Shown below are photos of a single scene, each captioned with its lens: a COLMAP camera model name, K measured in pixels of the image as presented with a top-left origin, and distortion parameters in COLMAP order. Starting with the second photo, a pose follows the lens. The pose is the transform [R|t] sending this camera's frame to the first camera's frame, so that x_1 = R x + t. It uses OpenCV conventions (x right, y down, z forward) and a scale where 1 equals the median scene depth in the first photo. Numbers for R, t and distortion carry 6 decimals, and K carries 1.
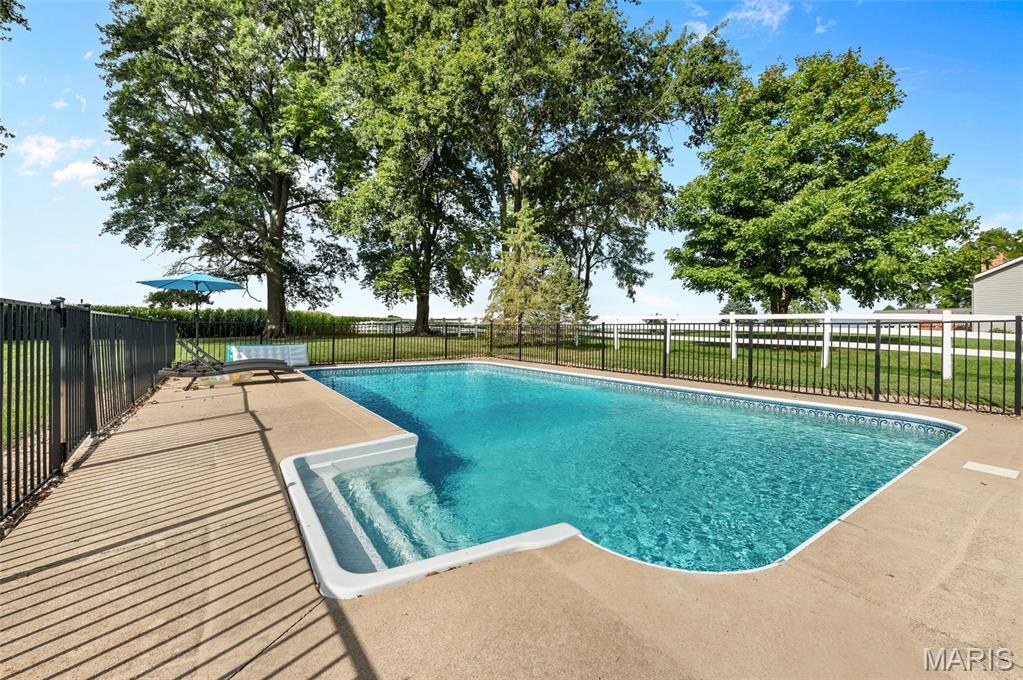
lens RADIAL K [[412.8, 0, 510.3], [0, 412.8, 328.3], [0, 0, 1]] dist [-0.000917, -0.000230]
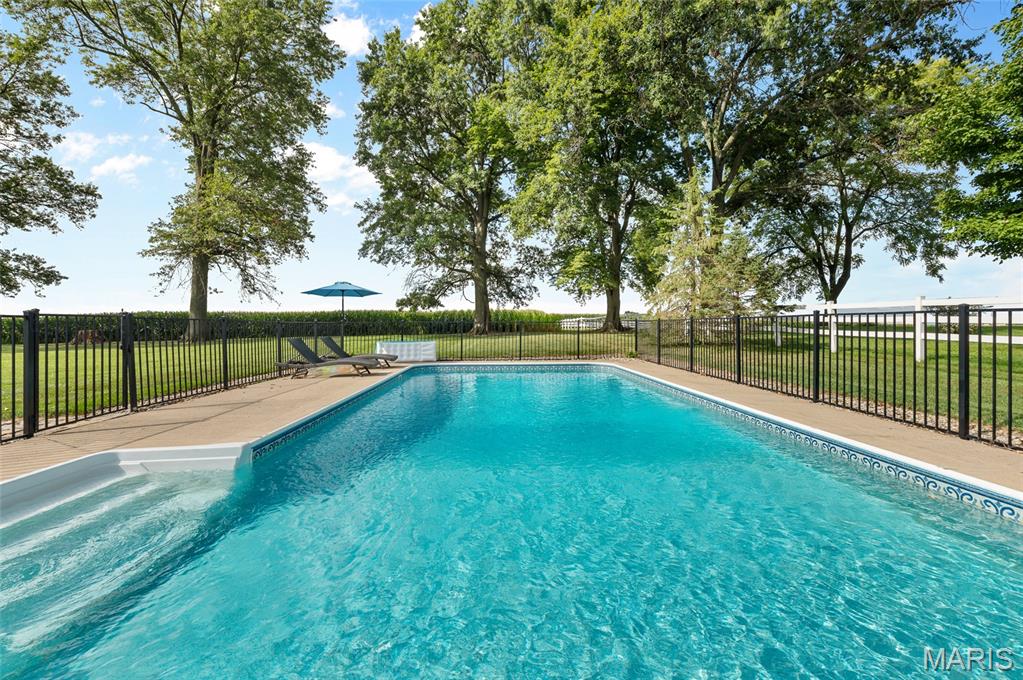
lens RADIAL K [[414.6, 0, 511.5], [0, 414.6, 318.5], [0, 0, 1]] dist [-0.002645, -0.000447]
pose [[0.846923, -0.020343, -0.531326, 0.099549], [0.013029, 0.999762, -0.017510, 0.000118], [0.531556, 0.007907, 0.846987, 0.071946]]
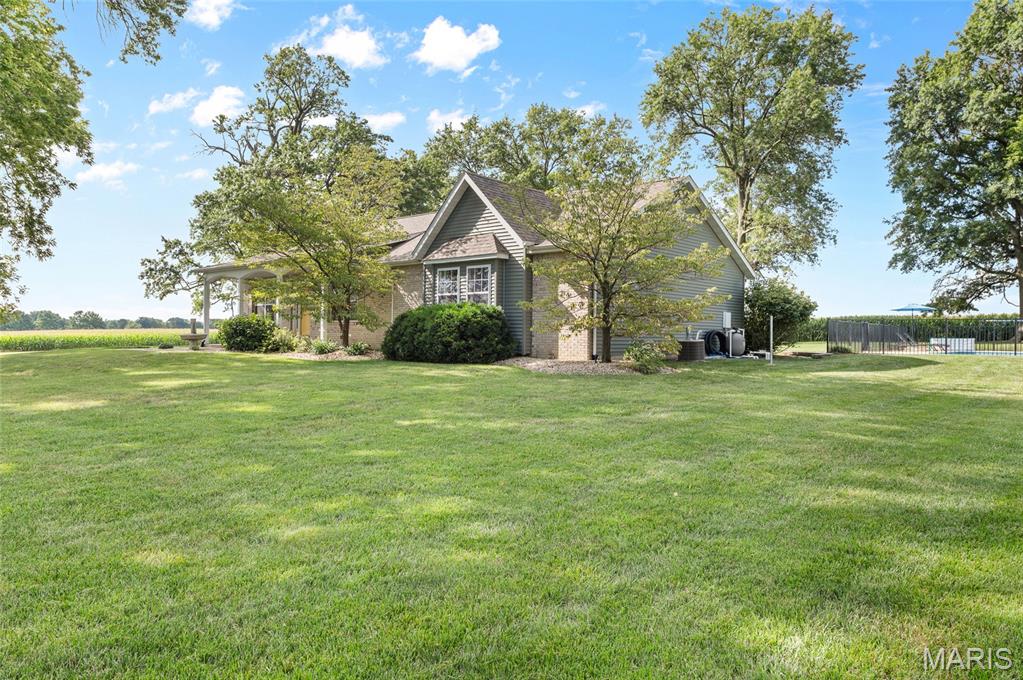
lens RADIAL K [[696.0, 0, 511.5], [0, 696.0, 340.0], [0, 0, 1]] dist [-0.002310, -0.000261]
pose [[0.258469, -0.003832, -0.966012, 0.691980], [0.002964, 0.999991, -0.003173, 0.018639], [0.966015, -0.002043, 0.258478, -0.612931]]
